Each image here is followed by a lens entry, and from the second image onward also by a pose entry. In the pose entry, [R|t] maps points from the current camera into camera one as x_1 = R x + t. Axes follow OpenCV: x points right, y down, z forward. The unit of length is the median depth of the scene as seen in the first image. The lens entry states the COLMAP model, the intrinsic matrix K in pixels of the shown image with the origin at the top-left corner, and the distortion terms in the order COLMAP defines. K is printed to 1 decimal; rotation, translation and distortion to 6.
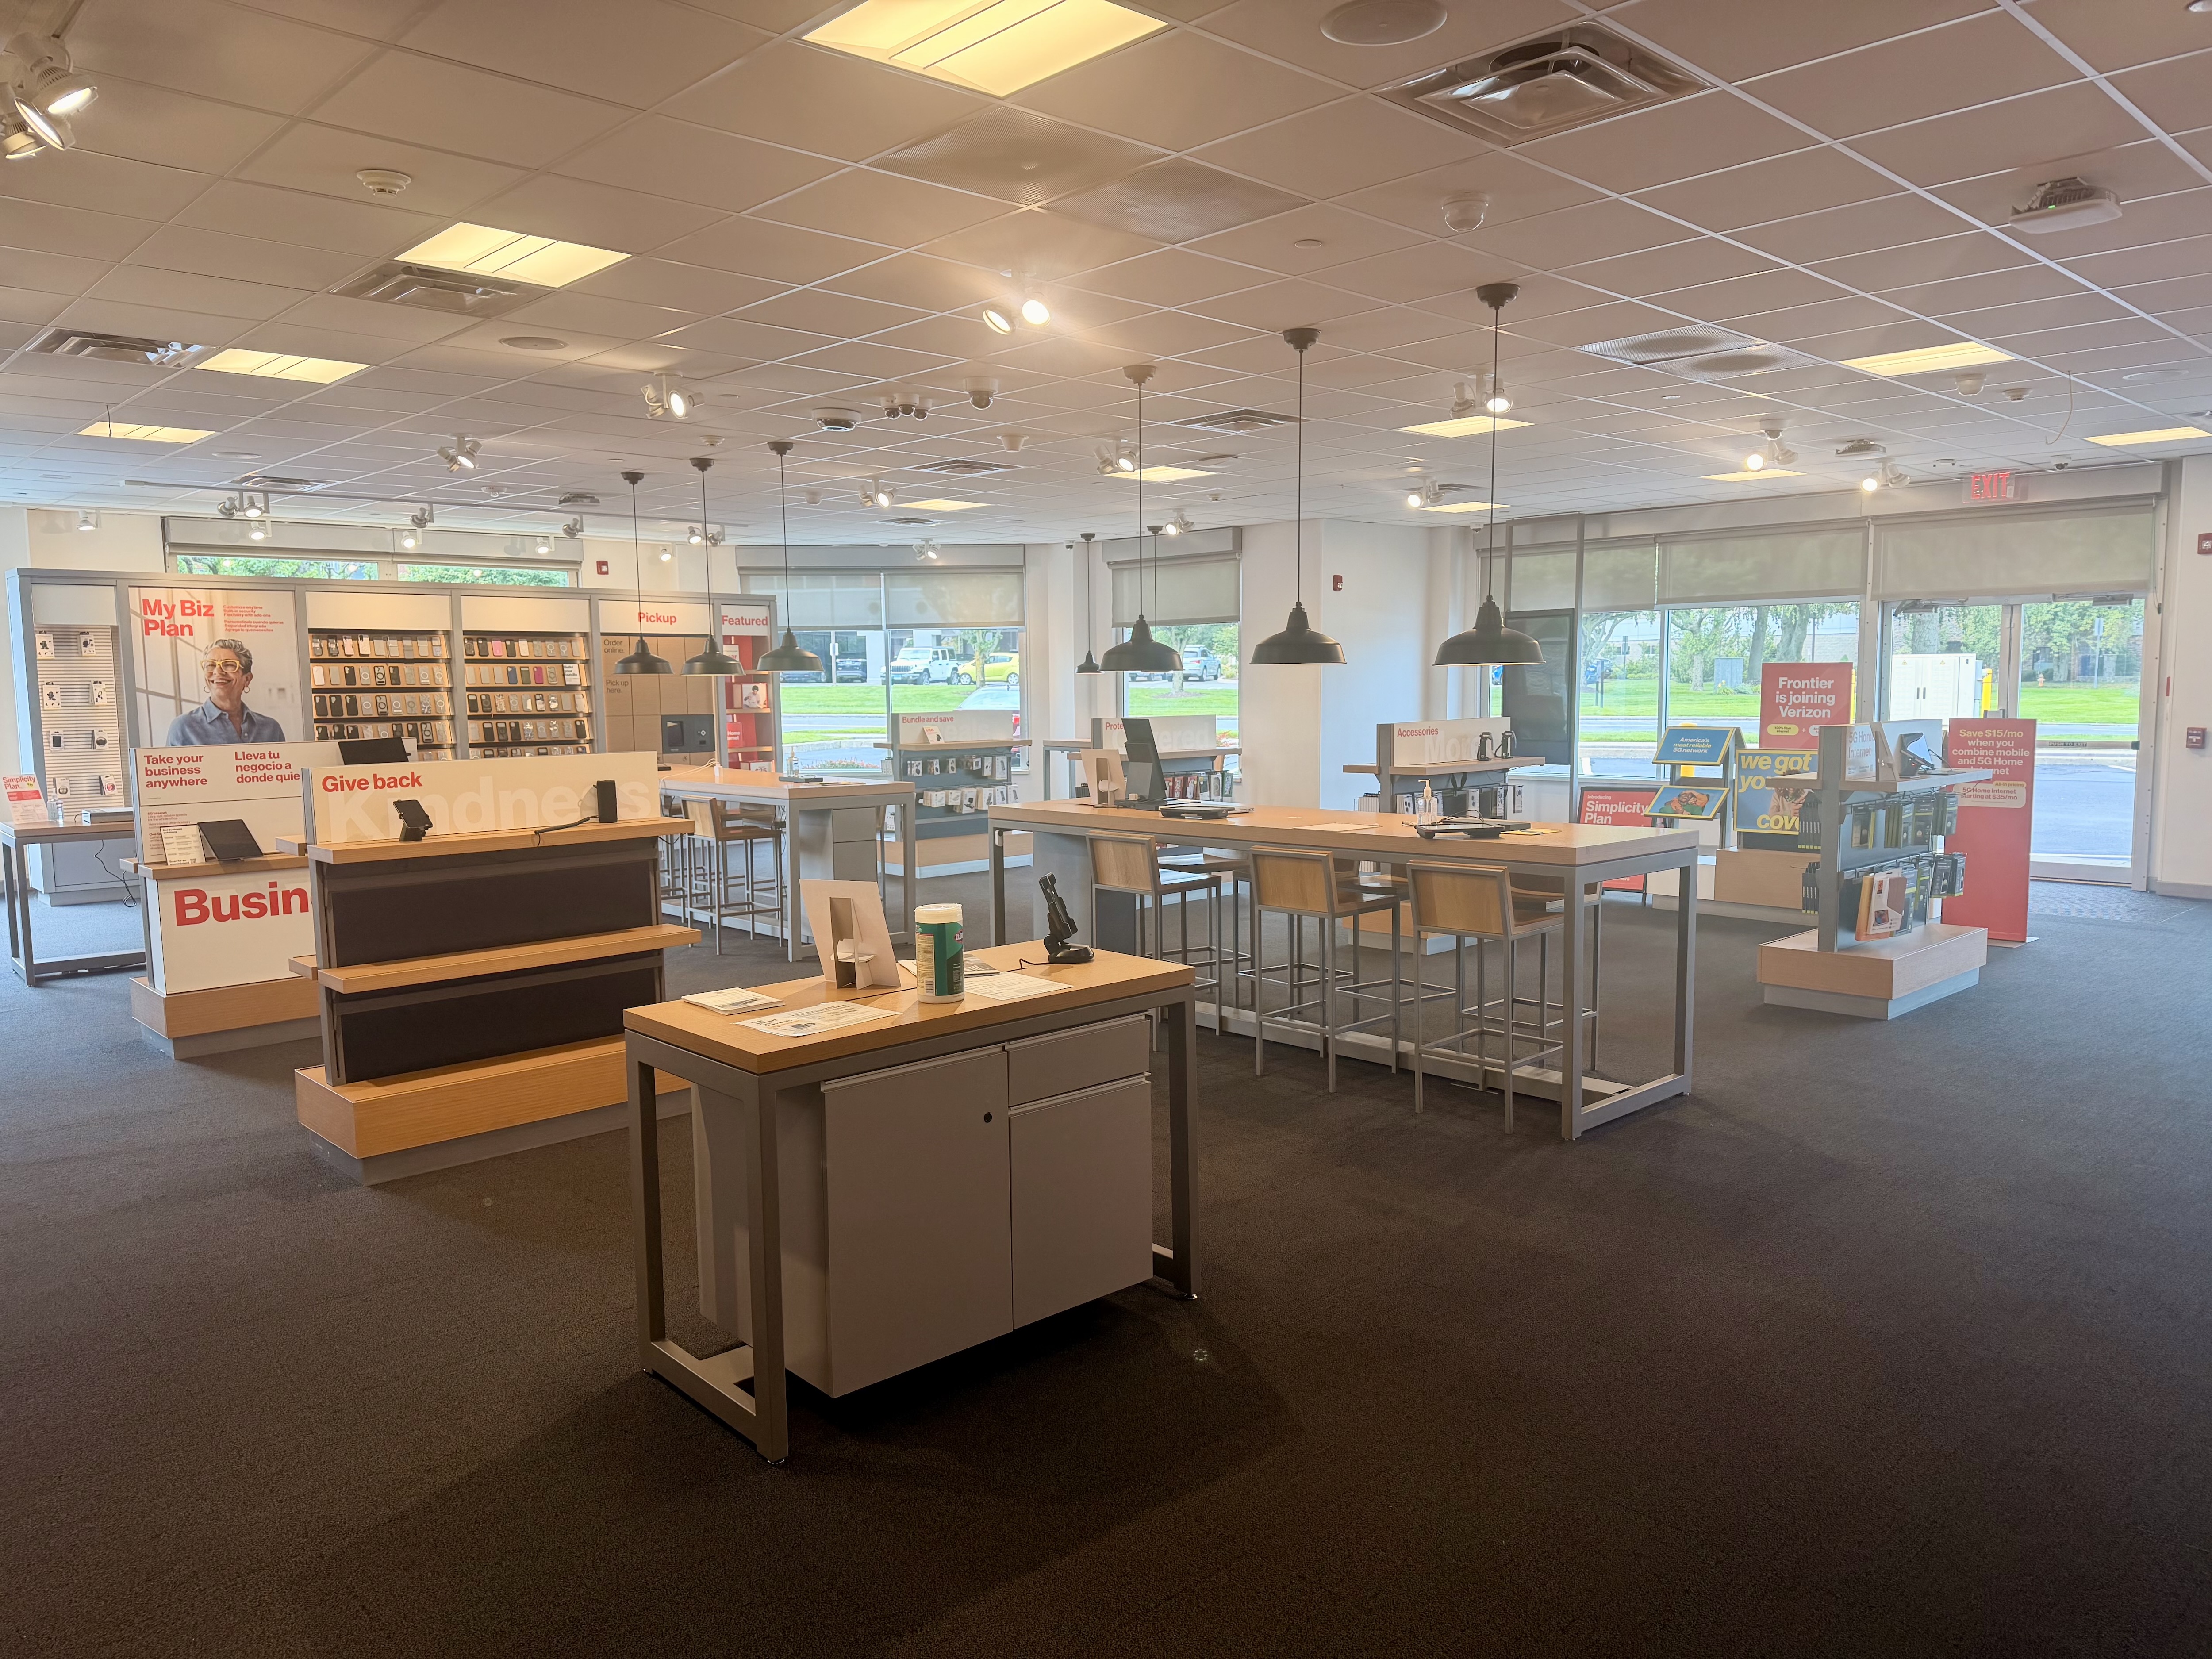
lens RADIAL K [[1555.6, 0, 1106.0], [0, 1555.6, 829.5], [0, 0, 1]] dist [0.133062, -0.193972]
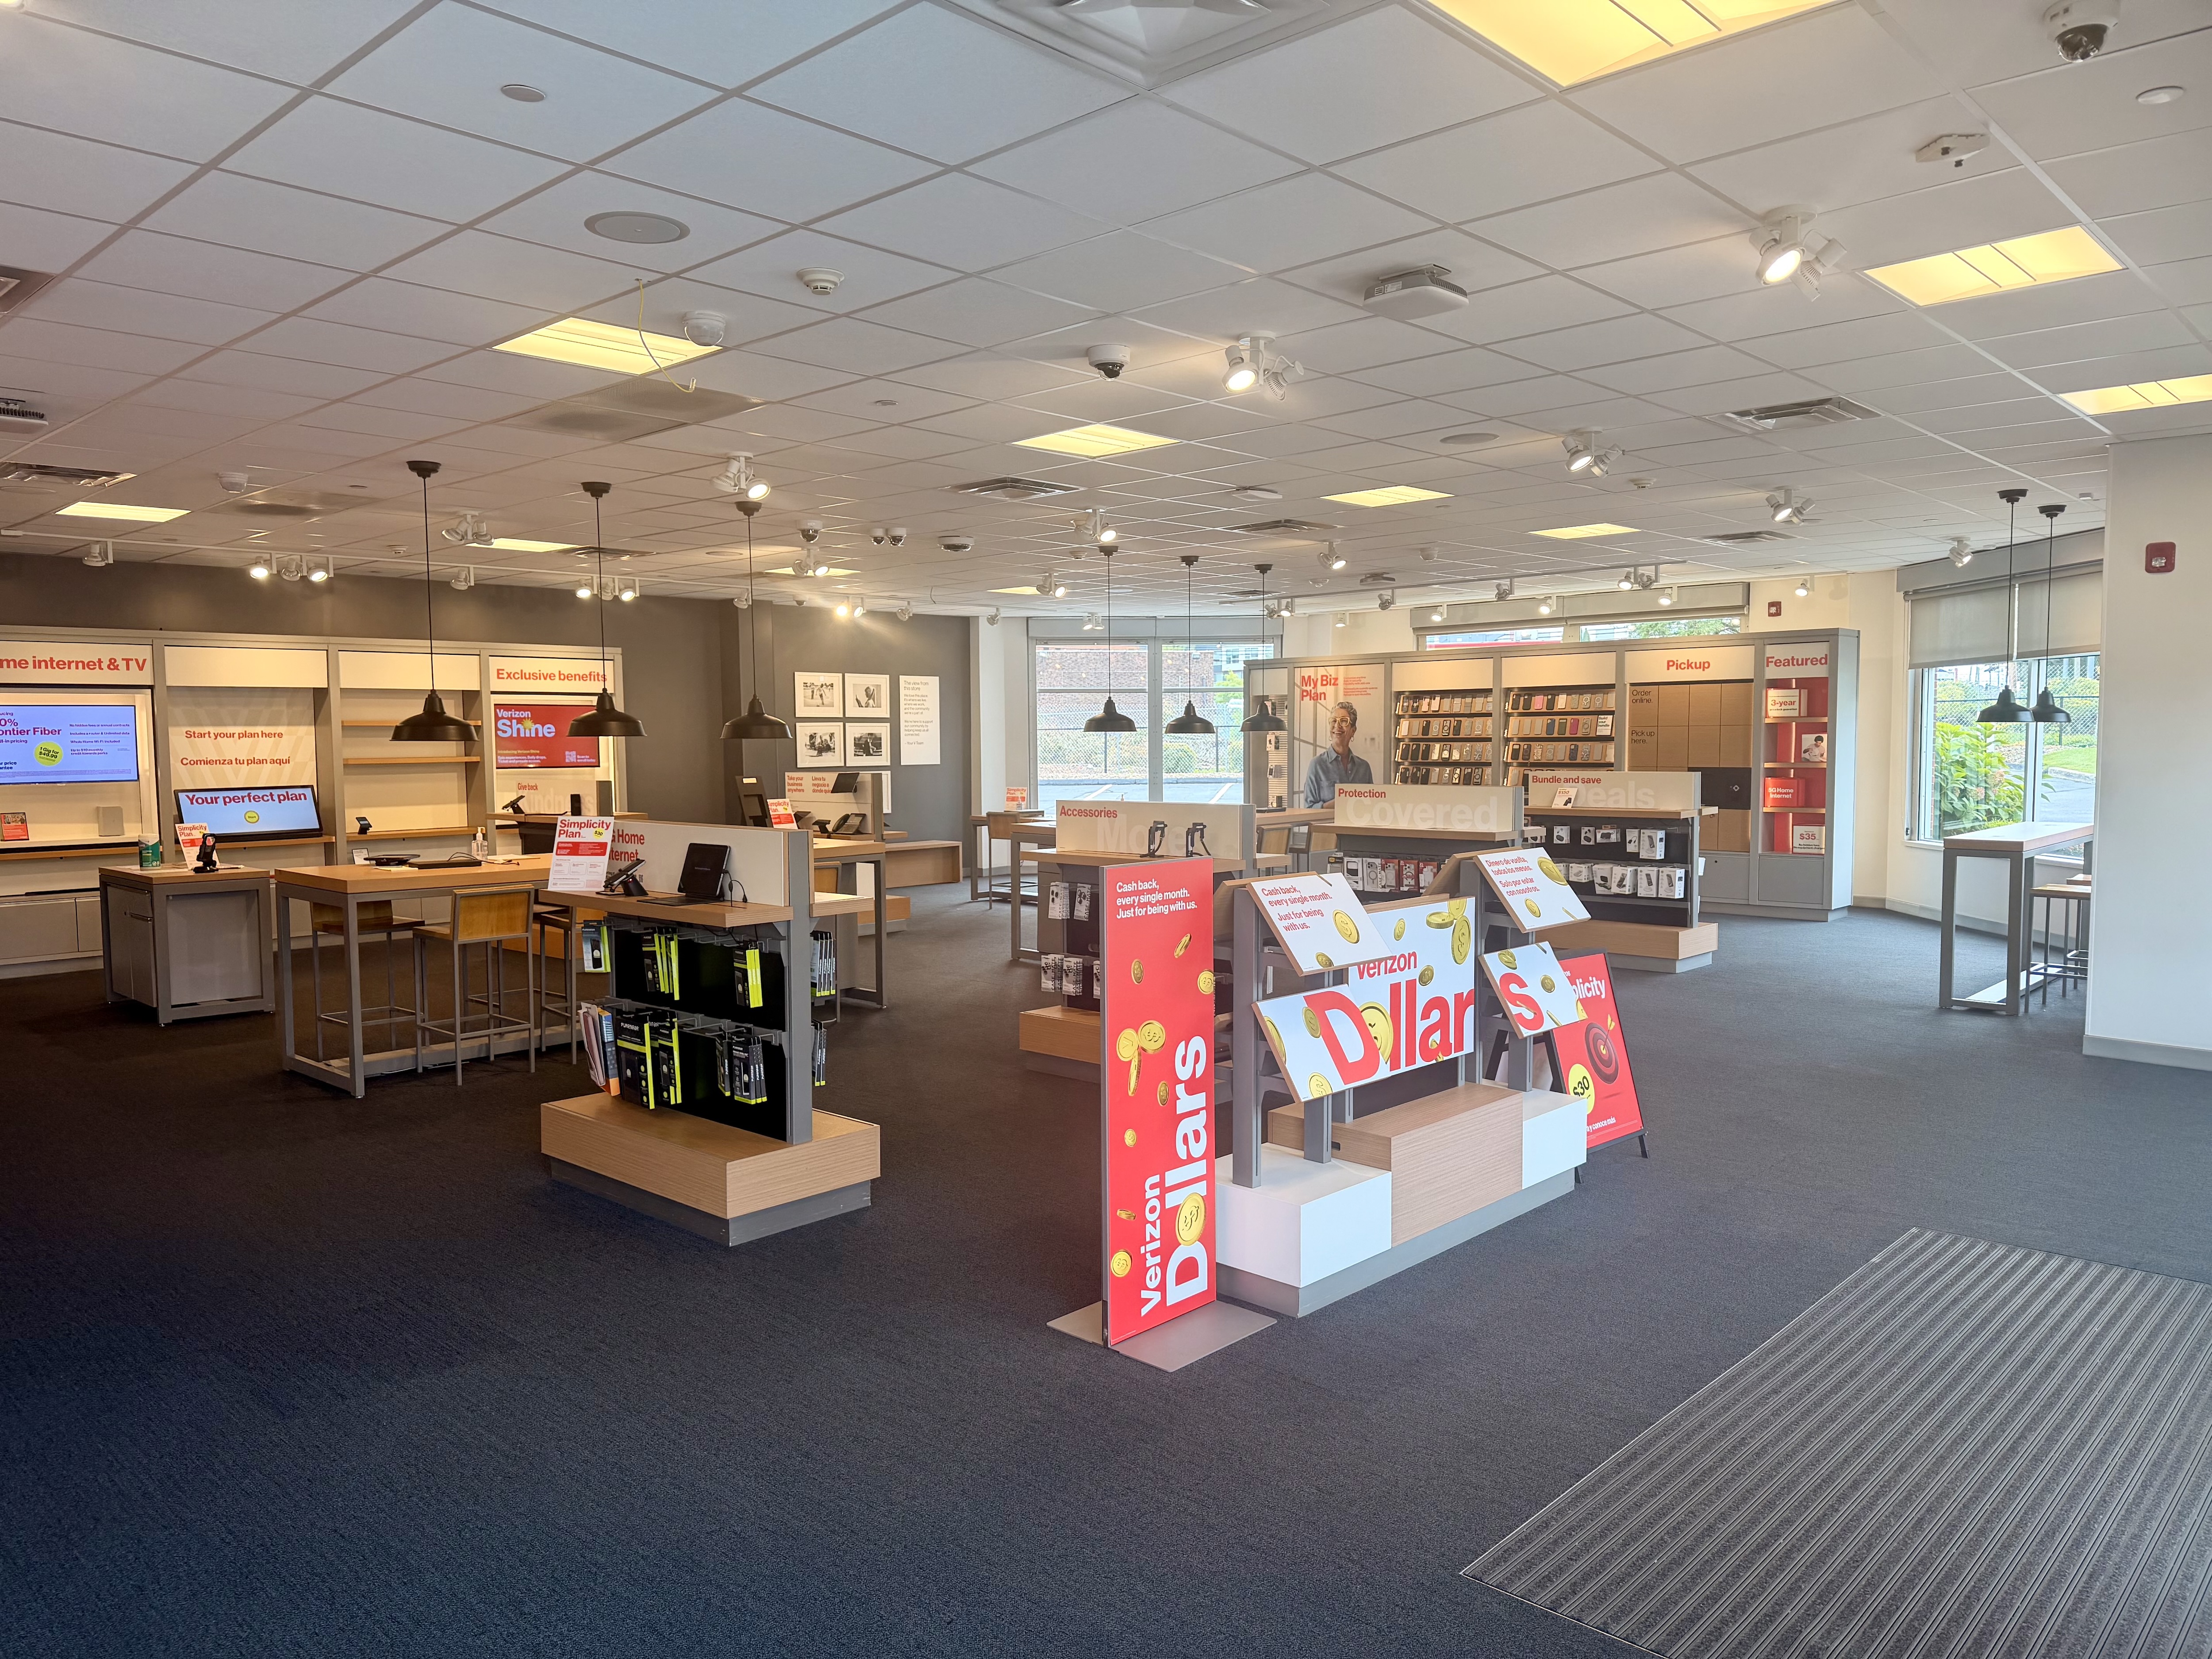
lens RADIAL K [[1555.6, 0, 1106.0], [0, 1555.6, 829.5], [0, 0, 1]] dist [0.133062, -0.193972]
pose [[0.060588, 0.072128, -0.995553, 0.728868], [-0.088902, 0.993812, 0.066592, -0.076940], [0.994196, 0.084472, 0.066625, 0.673653]]
